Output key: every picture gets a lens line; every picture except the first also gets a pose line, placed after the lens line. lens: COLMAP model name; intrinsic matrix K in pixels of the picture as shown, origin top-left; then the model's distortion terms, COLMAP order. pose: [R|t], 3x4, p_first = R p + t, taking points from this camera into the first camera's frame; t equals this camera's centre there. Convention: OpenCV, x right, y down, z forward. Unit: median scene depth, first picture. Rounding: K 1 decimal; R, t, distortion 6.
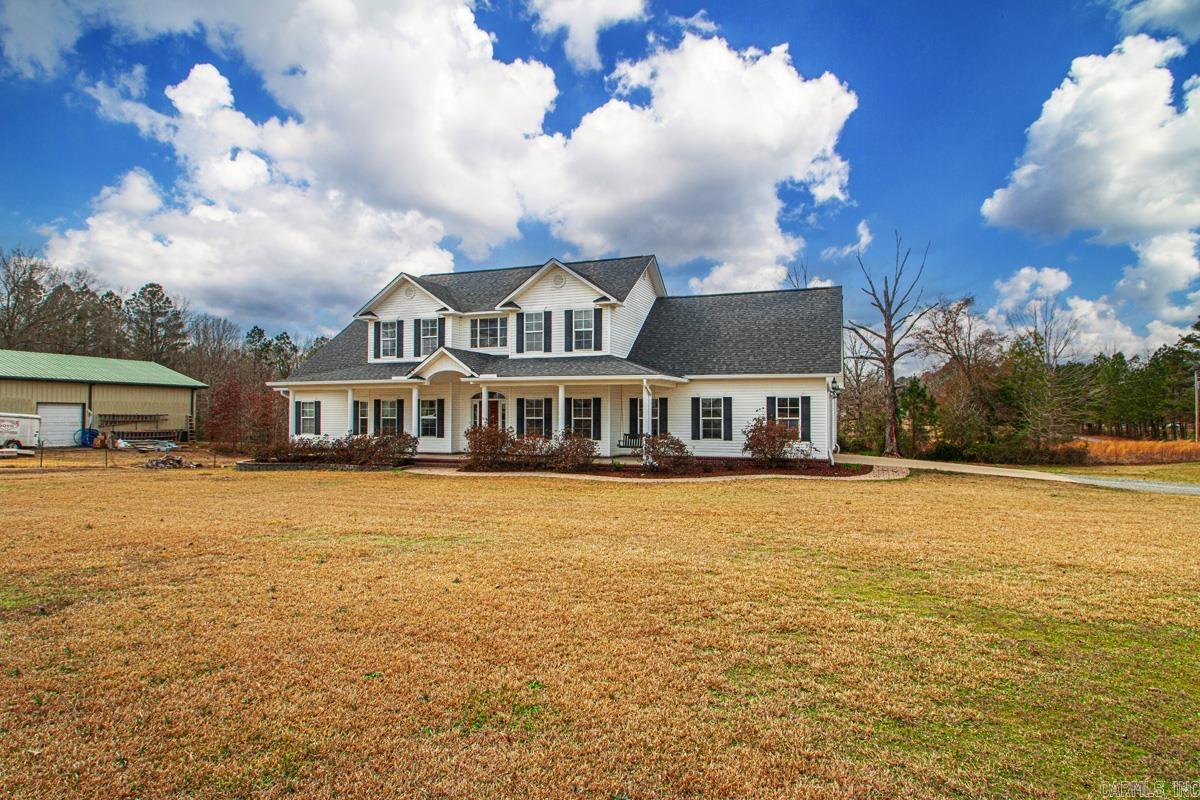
lens RADIAL K [[788.4, 0, 579.3], [0, 788.4, 419.1], [0, 0, 1]] dist [-0.036199, 0.002616]
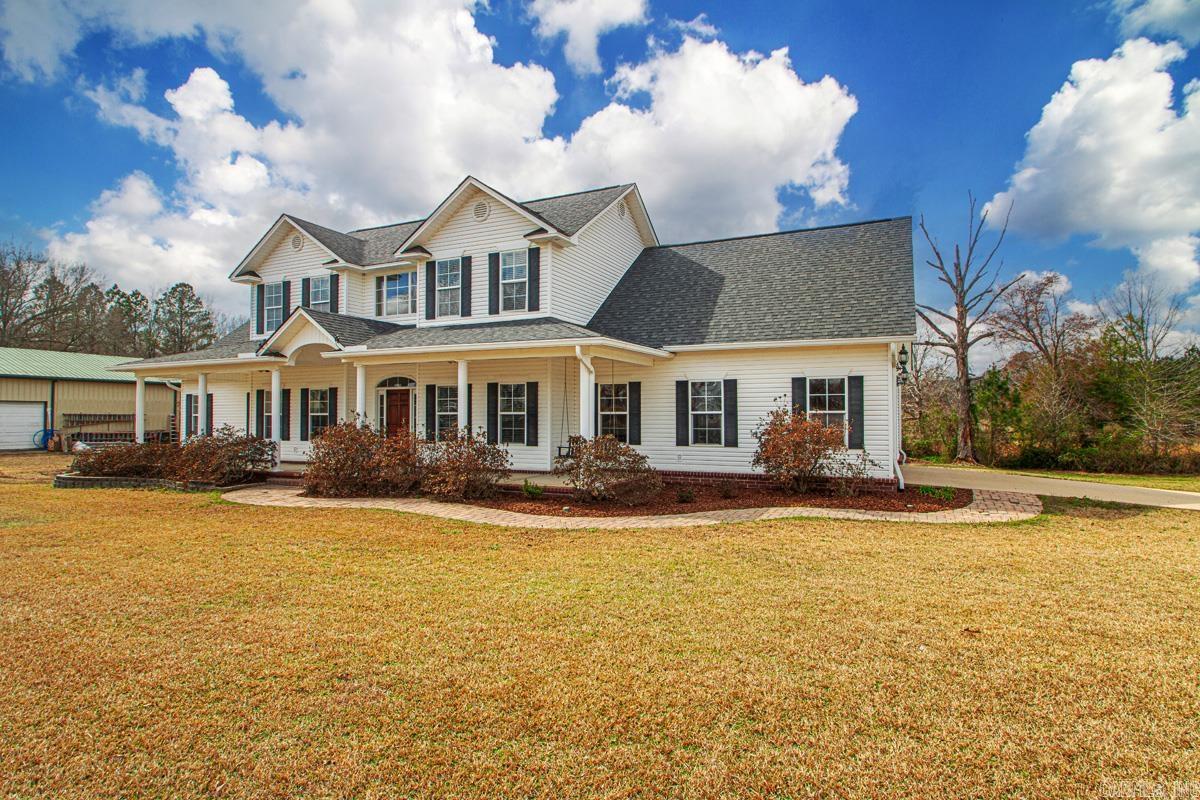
lens RADIAL K [[618.8, 0, 595.7], [0, 618.8, 423.1], [0, 0, 1]] dist [-0.030466, -0.000697]
pose [[0.999731, 0.000557, -0.023169, 0.041290], [-0.000622, 0.999996, -0.002798, 0.004412], [0.023168, 0.002812, 0.999728, 0.227093]]
